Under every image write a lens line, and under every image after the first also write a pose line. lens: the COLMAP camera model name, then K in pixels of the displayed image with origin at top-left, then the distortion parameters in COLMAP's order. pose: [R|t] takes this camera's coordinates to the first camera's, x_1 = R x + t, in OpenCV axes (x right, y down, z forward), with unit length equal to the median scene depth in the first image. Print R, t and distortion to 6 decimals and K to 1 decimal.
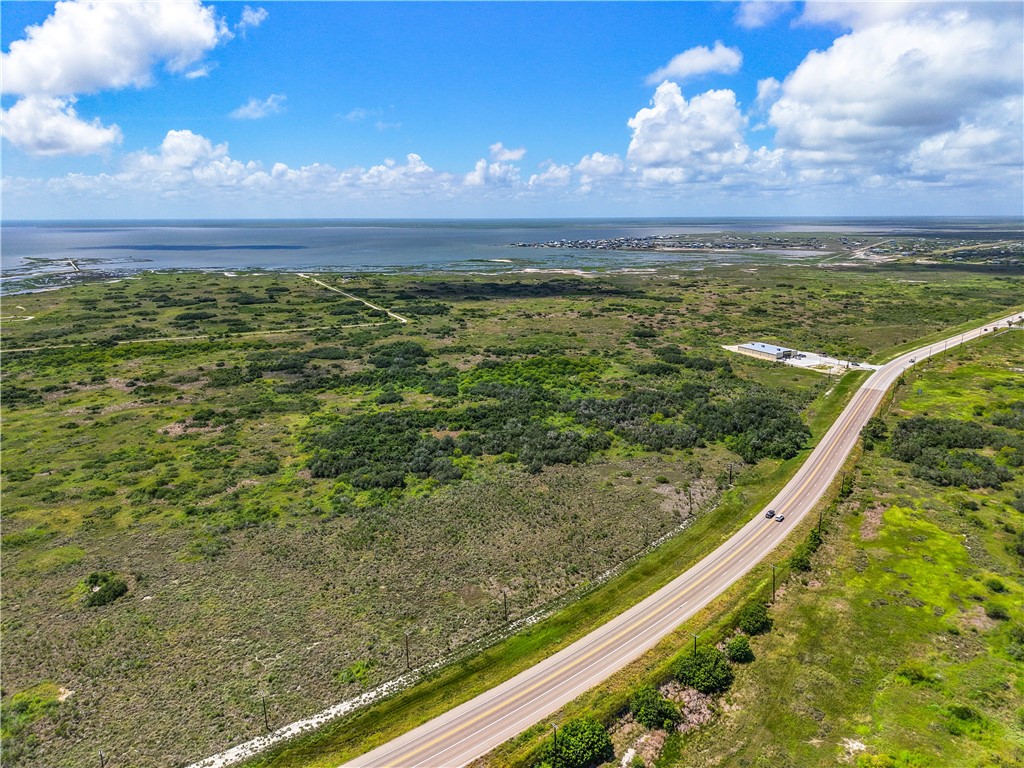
lens RADIAL K [[683.3, 0, 518.2], [0, 683.3, 385.3], [0, 0, 1]] dist [0.019500, -0.016433]
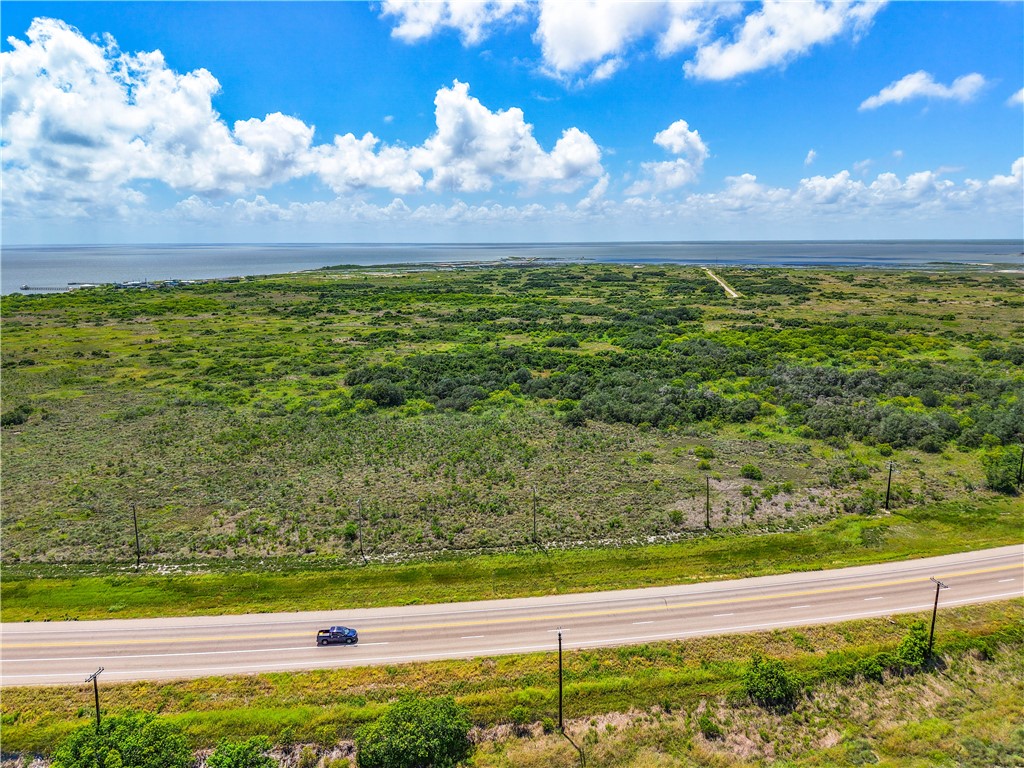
lens RADIAL K [[683.3, 0, 509.0], [0, 683.3, 382.8], [0, 0, 1]] dist [0.019500, -0.016433]
pose [[0.777546, 0.126293, -0.616014, 0.346862], [-0.147317, 0.988947, 0.016805, 0.080632], [0.611327, 0.077683, 0.787556, 0.424180]]
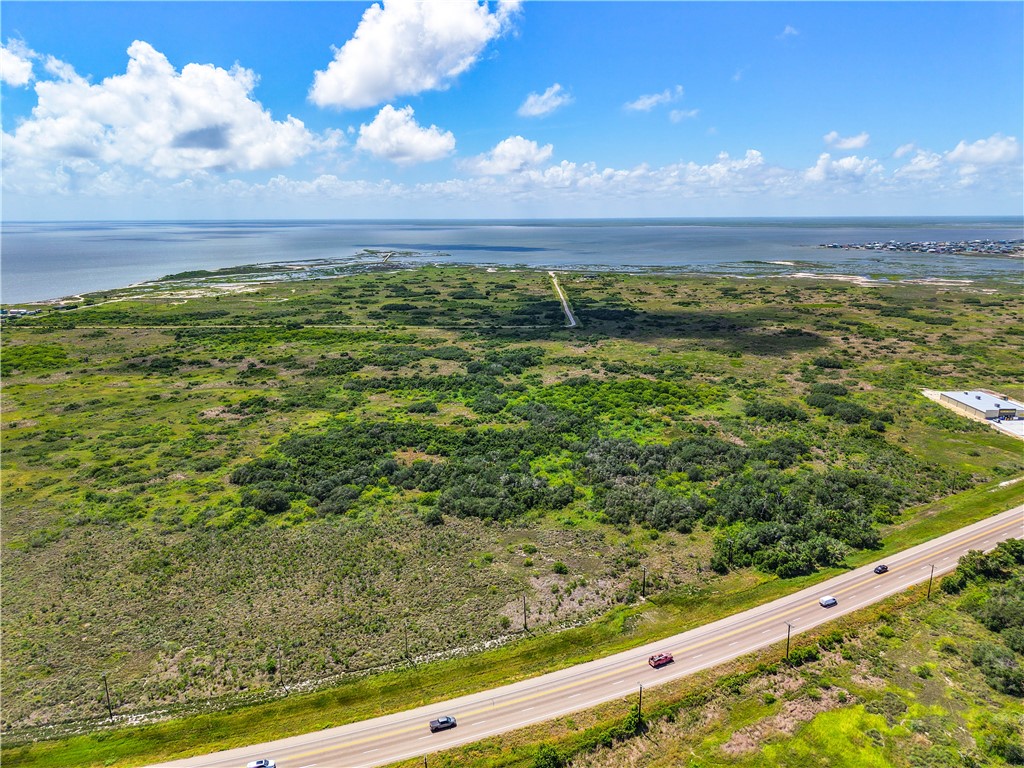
lens RADIAL K [[683.3, 0, 510.0], [0, 683.3, 389.5], [0, 0, 1]] dist [0.019500, -0.016433]
pose [[0.890274, 0.111548, -0.441554, 0.423668], [-0.108387, 0.993578, 0.032472, -0.063725], [0.442340, 0.018949, 0.896647, 0.284499]]
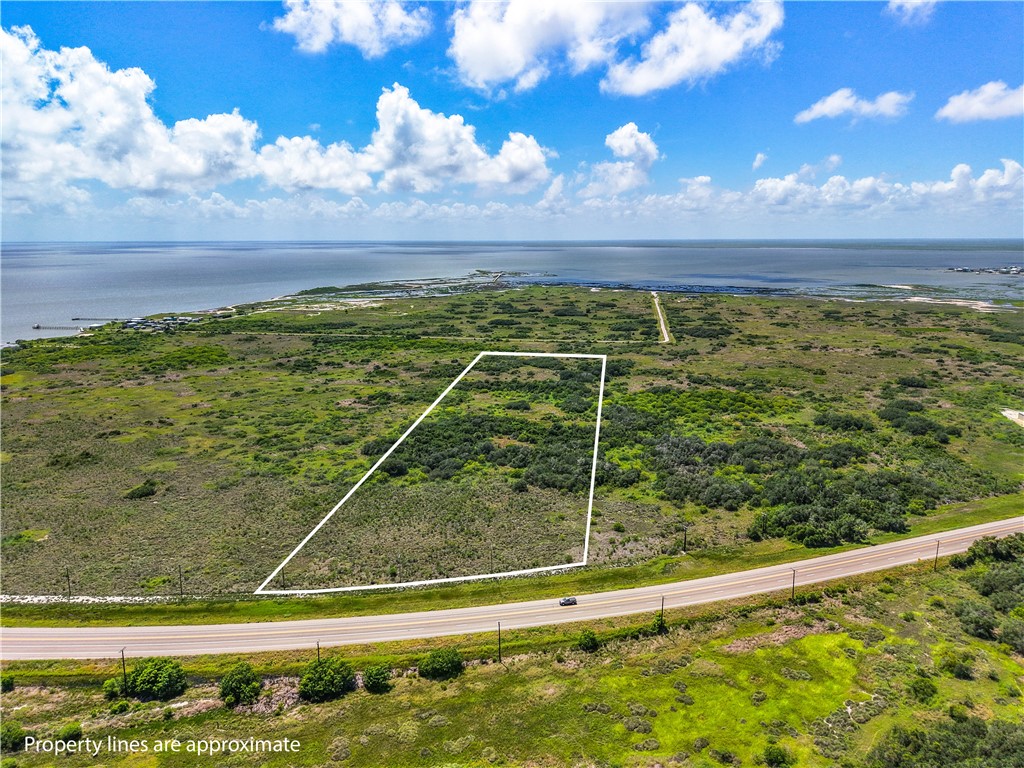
lens RADIAL K [[683.3, 0, 511.6], [0, 683.3, 378.2], [0, 0, 1]] dist [0.019500, -0.016433]
pose [[0.808719, 0.120168, -0.575789, 0.537809], [-0.142179, 0.989817, 0.006880, -0.038519], [0.570753, 0.076301, 0.817569, 0.151767]]
